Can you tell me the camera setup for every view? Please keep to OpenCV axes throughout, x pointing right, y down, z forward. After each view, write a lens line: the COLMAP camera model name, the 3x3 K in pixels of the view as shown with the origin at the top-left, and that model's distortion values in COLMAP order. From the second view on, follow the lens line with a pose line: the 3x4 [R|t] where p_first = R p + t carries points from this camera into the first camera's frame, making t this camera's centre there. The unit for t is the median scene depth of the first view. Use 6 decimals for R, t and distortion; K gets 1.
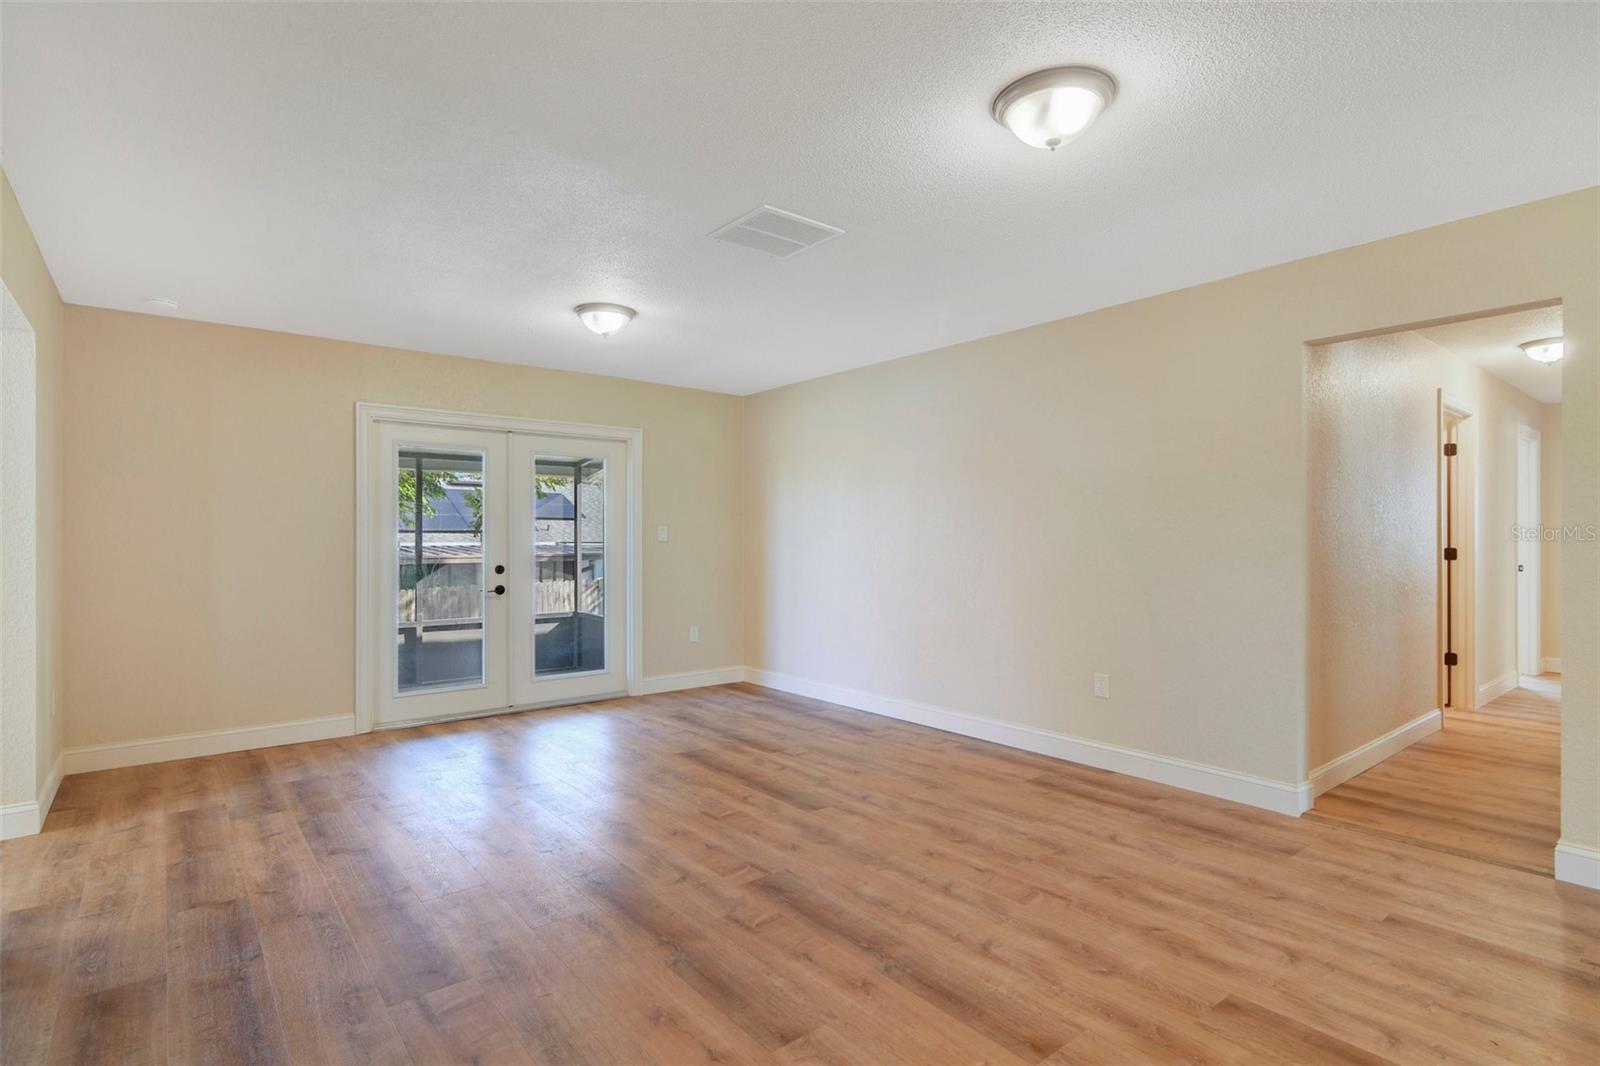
lens RADIAL K [[788.4, 0, 798.5], [0, 788.4, 536.5], [0, 0, 1]] dist [0.000221, -0.000211]
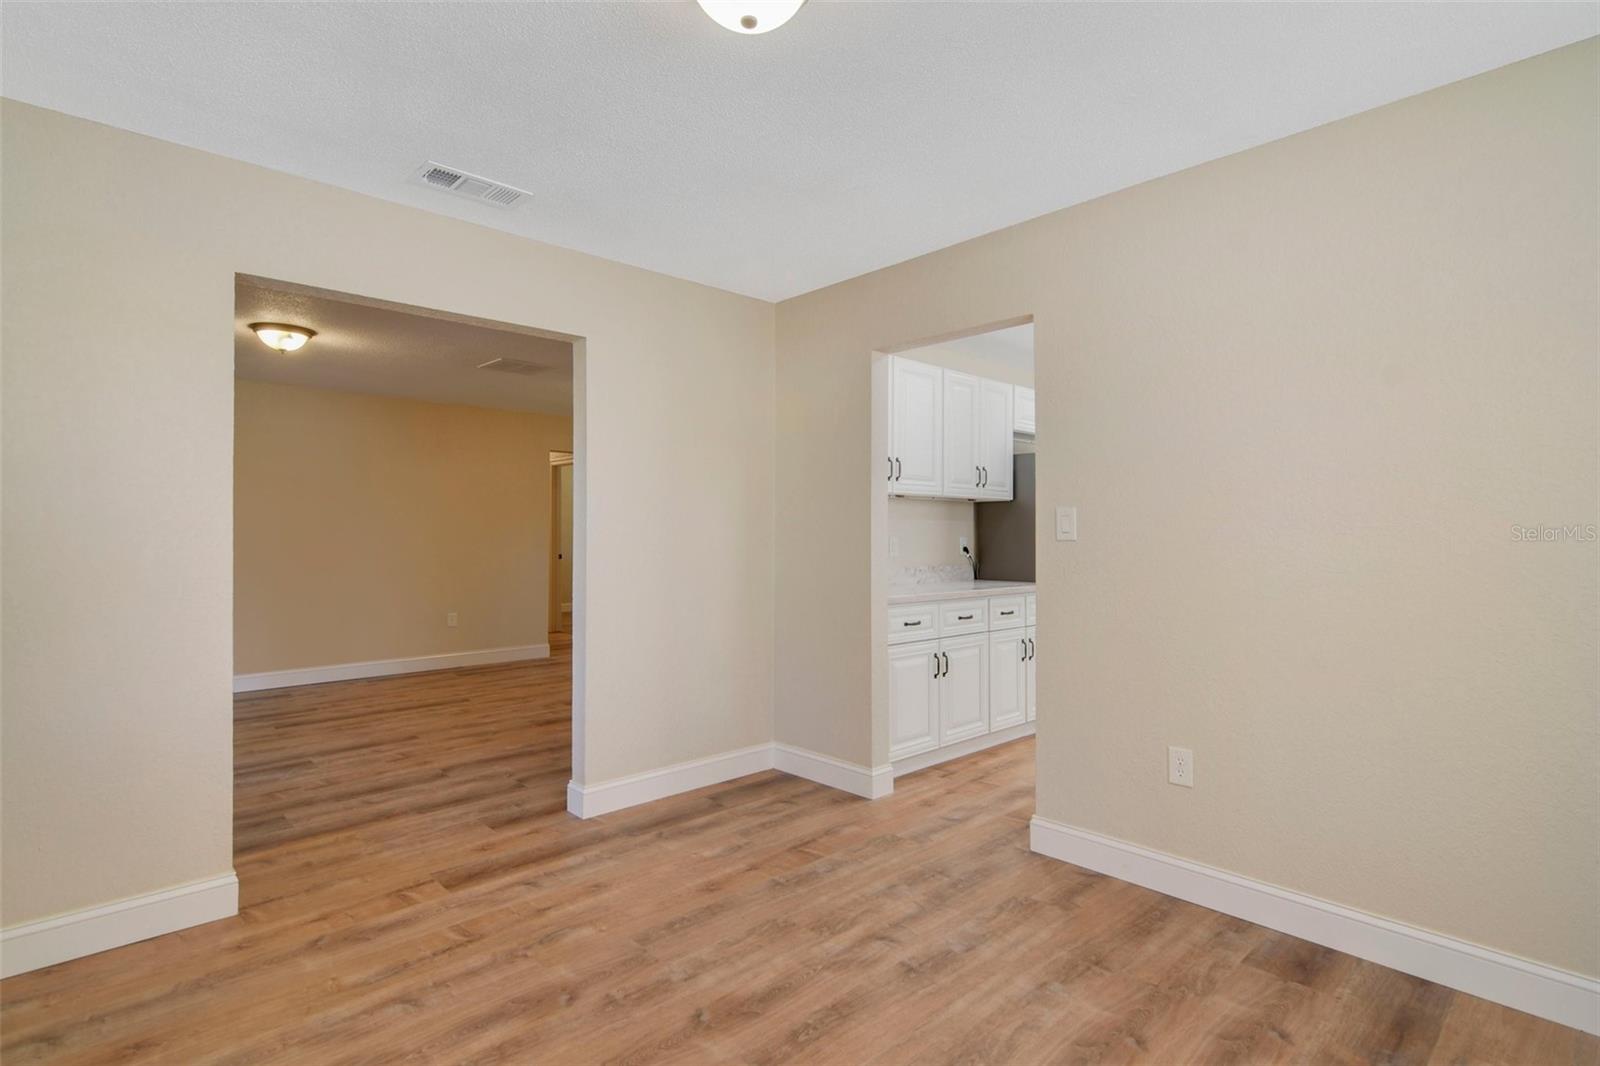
lens RADIAL K [[788.4, 0, 798.5], [0, 788.4, 536.5], [0, 0, 1]] dist [0.000221, -0.000211]
pose [[-0.081254, -0.000873, 0.996693, -1.686866], [0.000303, 1.000000, 0.000901, 0.003119], [-0.996693, 0.000375, -0.081254, 0.448647]]
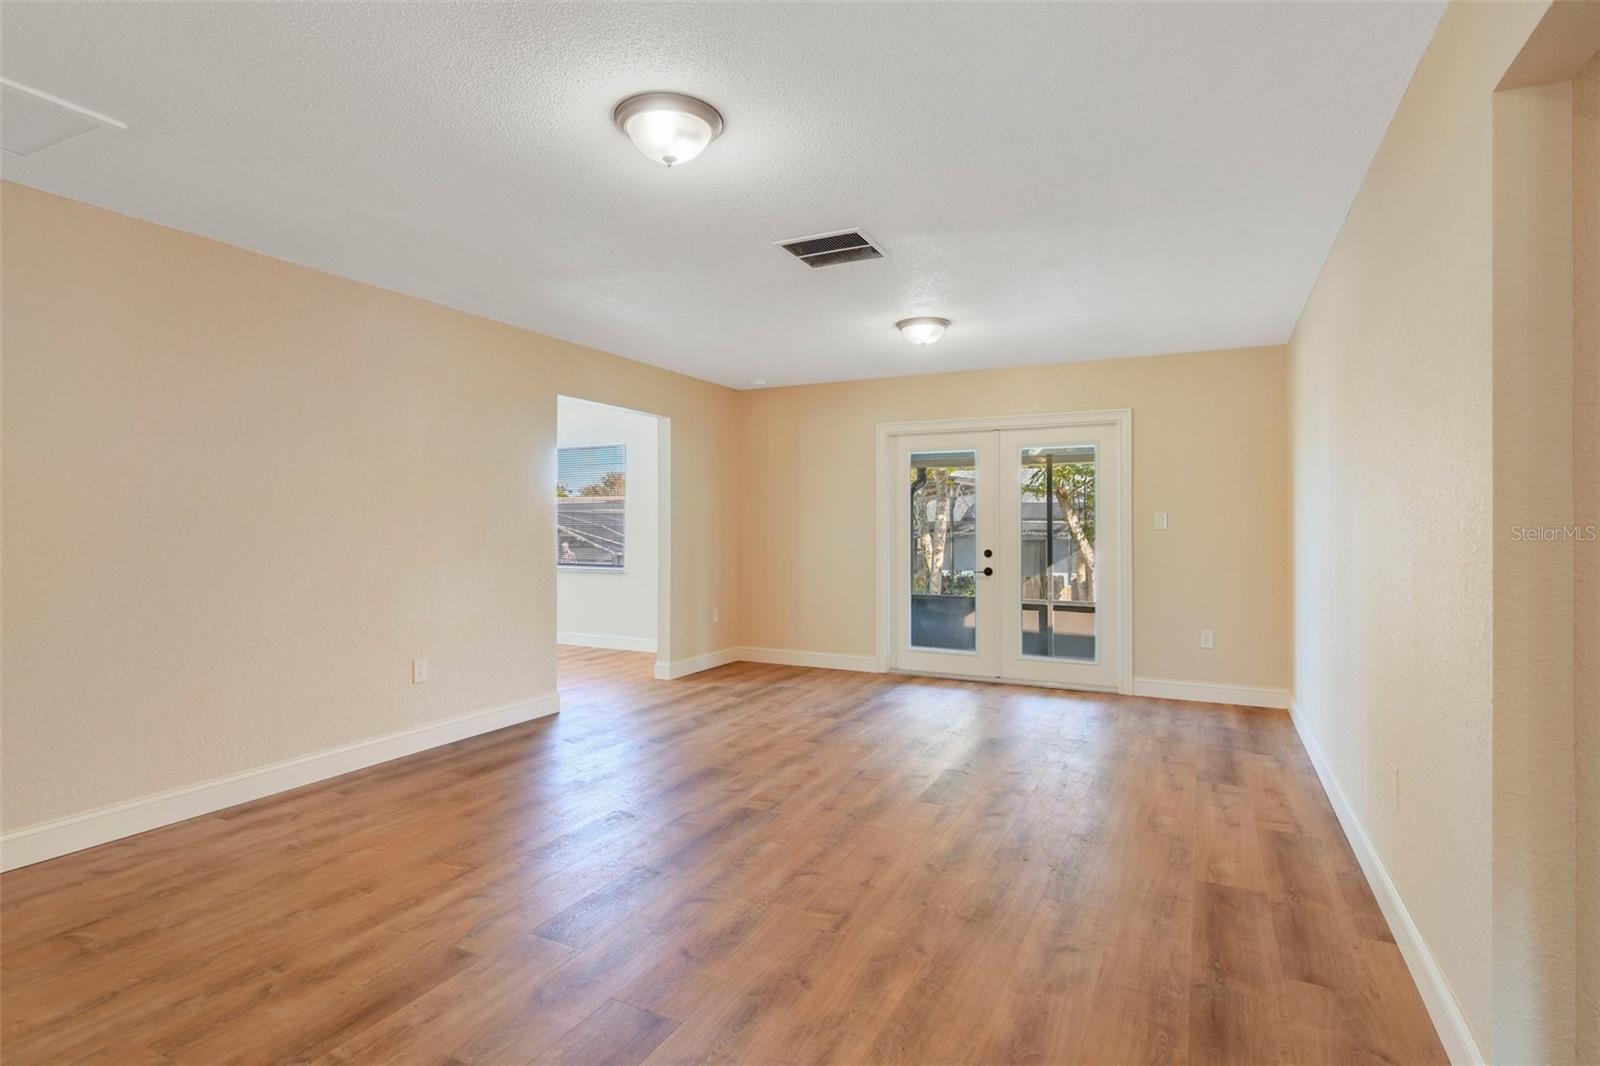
lens RADIAL K [[799.3, 0, 800.0], [0, 799.3, 533.0], [0, 0, 1]] dist [0.000820, 0.000098]
pose [[0.418378, 0.009242, -0.908226, 0.864965], [0.001715, 0.999938, 0.010965, -0.001069], [0.908271, -0.006145, 0.418337, 0.441728]]
